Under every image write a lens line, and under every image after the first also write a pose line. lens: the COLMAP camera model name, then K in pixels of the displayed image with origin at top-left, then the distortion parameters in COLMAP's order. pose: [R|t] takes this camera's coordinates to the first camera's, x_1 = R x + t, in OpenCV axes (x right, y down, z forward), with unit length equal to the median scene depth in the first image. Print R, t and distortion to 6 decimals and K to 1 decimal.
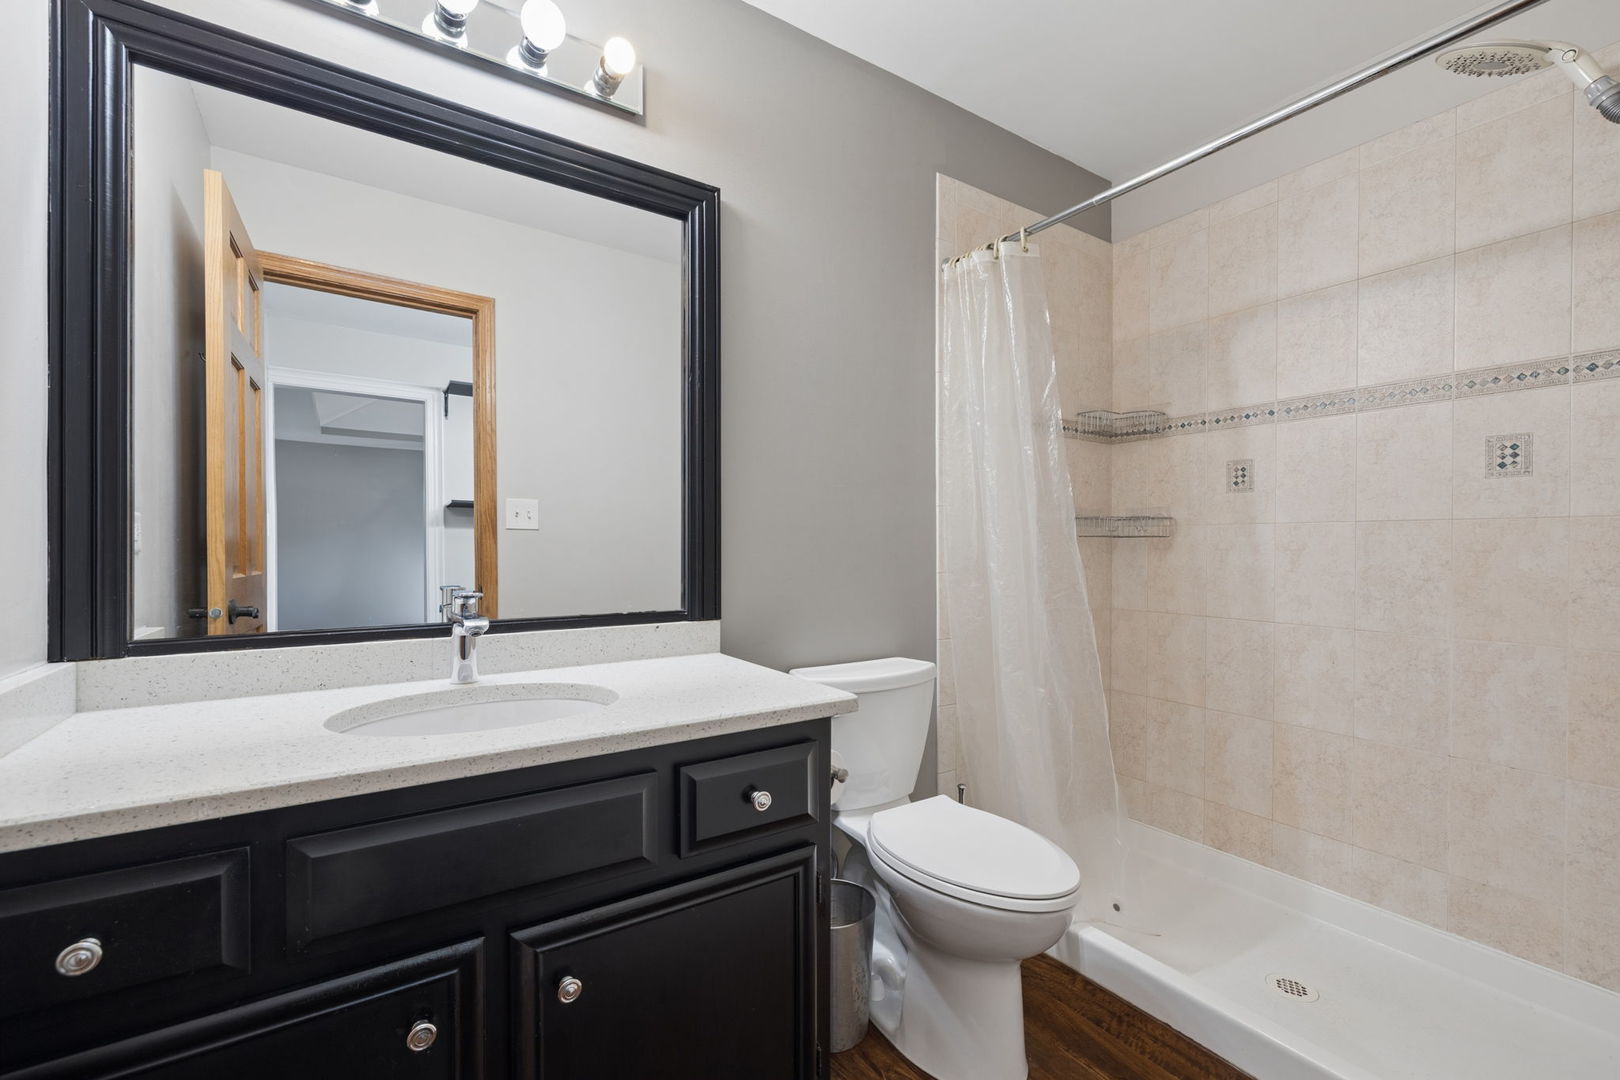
lens RADIAL K [[688.4, 0, 806.9], [0, 688.4, 537.9], [0, 0, 1]] dist [-0.011483, 0.010612]
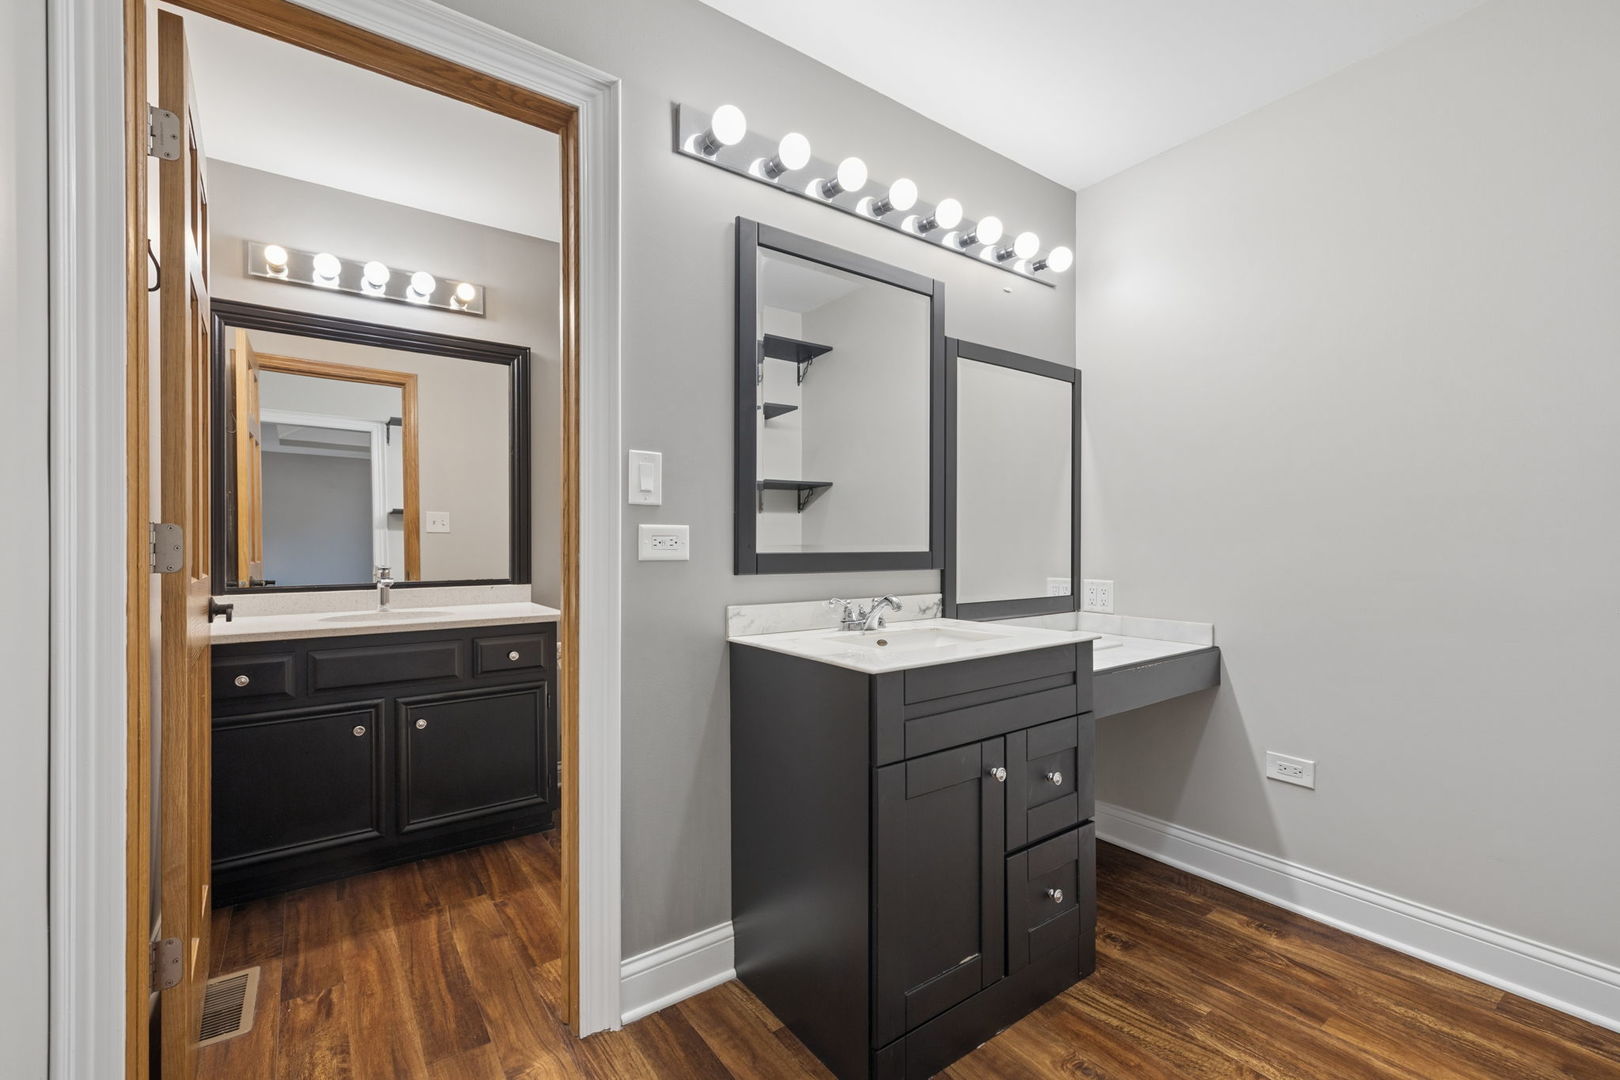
lens RADIAL K [[688.4, 0, 806.9], [0, 688.4, 537.9], [0, 0, 1]] dist [-0.011483, 0.010612]
pose [[0.998789, -0.002656, 0.049135, 0.518053], [0.002443, 0.999987, 0.004394, -0.010255], [-0.049146, -0.004268, 0.998782, -0.862455]]
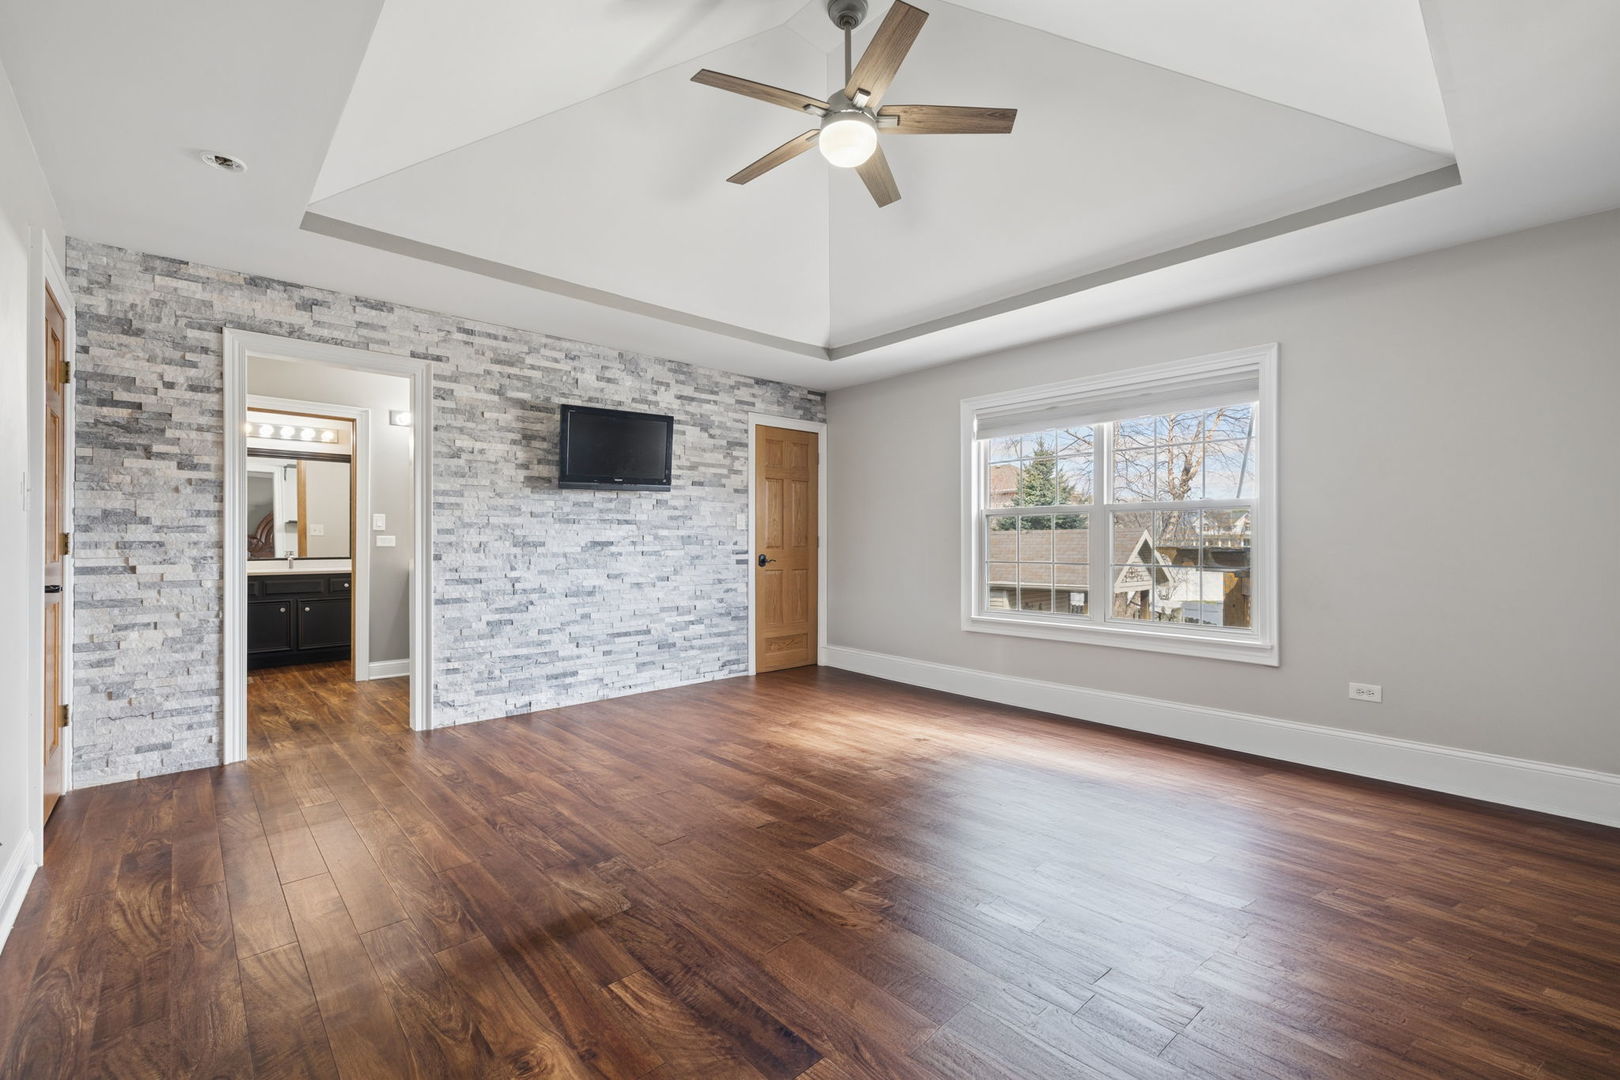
lens RADIAL K [[688.4, 0, 806.9], [0, 688.4, 537.9], [0, 0, 1]] dist [-0.011483, 0.010612]
pose [[0.986205, 0.003600, 0.165492, 1.905866], [-0.004471, 0.999978, 0.004890, -0.043648], [-0.165471, -0.005563, 0.986199, -3.644463]]
